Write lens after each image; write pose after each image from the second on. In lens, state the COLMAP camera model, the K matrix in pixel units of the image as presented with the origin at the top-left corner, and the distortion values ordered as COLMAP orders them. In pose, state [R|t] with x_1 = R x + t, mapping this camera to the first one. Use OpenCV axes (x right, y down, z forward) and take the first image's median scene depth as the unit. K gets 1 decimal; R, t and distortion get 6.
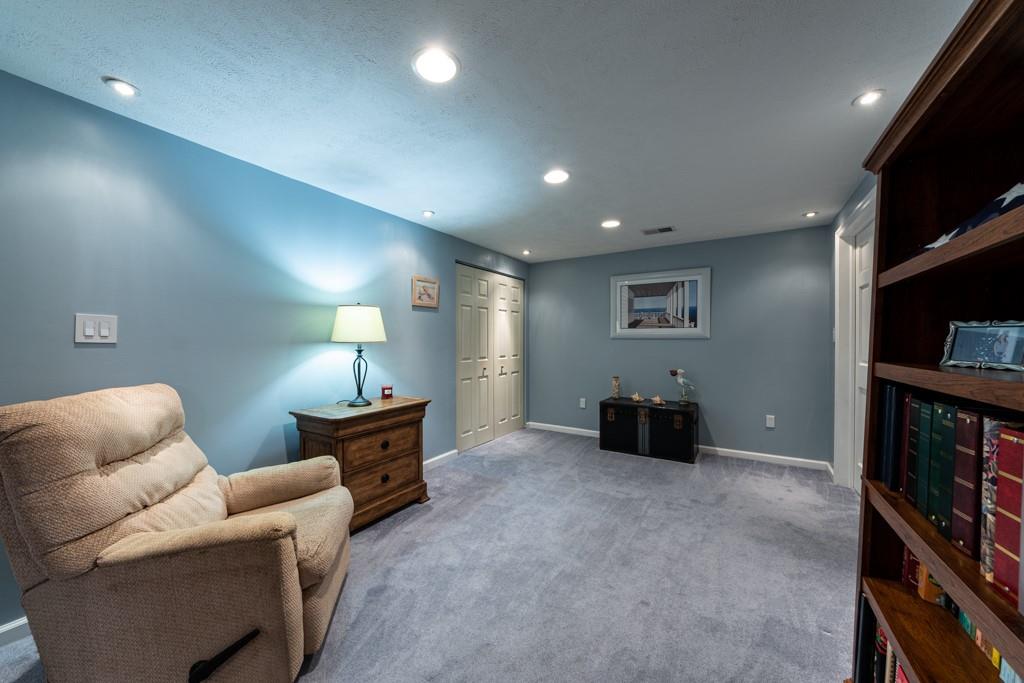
lens RADIAL K [[366.0, 0, 510.4], [0, 366.0, 345.6], [0, 0, 1]] dist [0.001701, -0.001184]
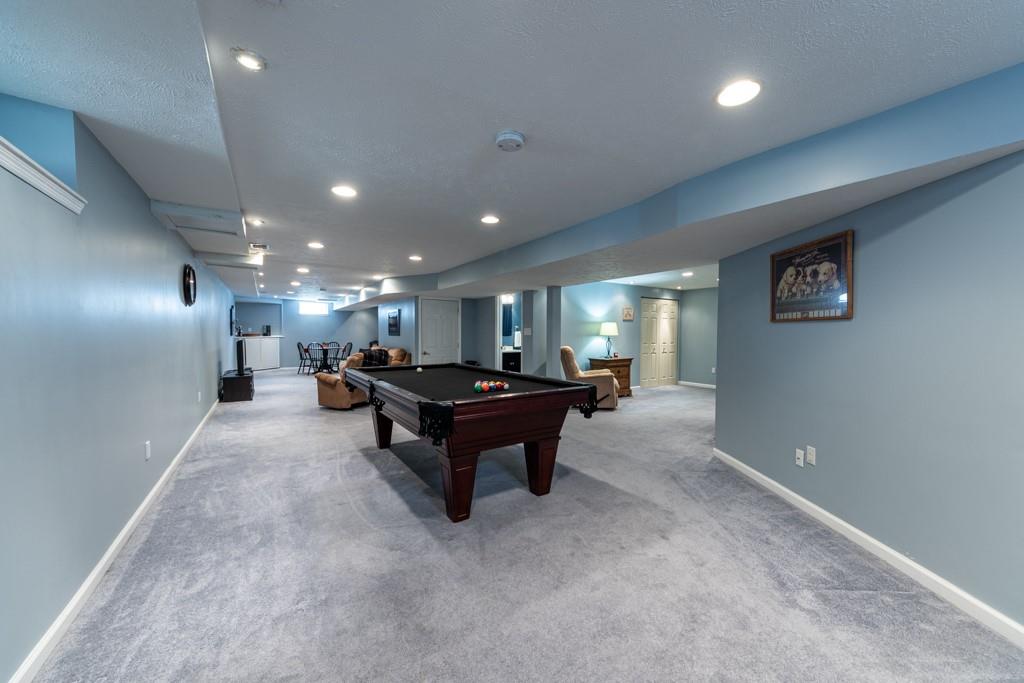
lens RADIAL K [[366.0, 0, 508.5], [0, 366.0, 343.8], [0, 0, 1]] dist [0.001701, -0.001184]
pose [[0.909760, 0.015987, -0.414827, 0.039028], [-0.008921, 0.999780, 0.018968, 0.006384], [0.415039, -0.013556, 0.909703, -1.389774]]
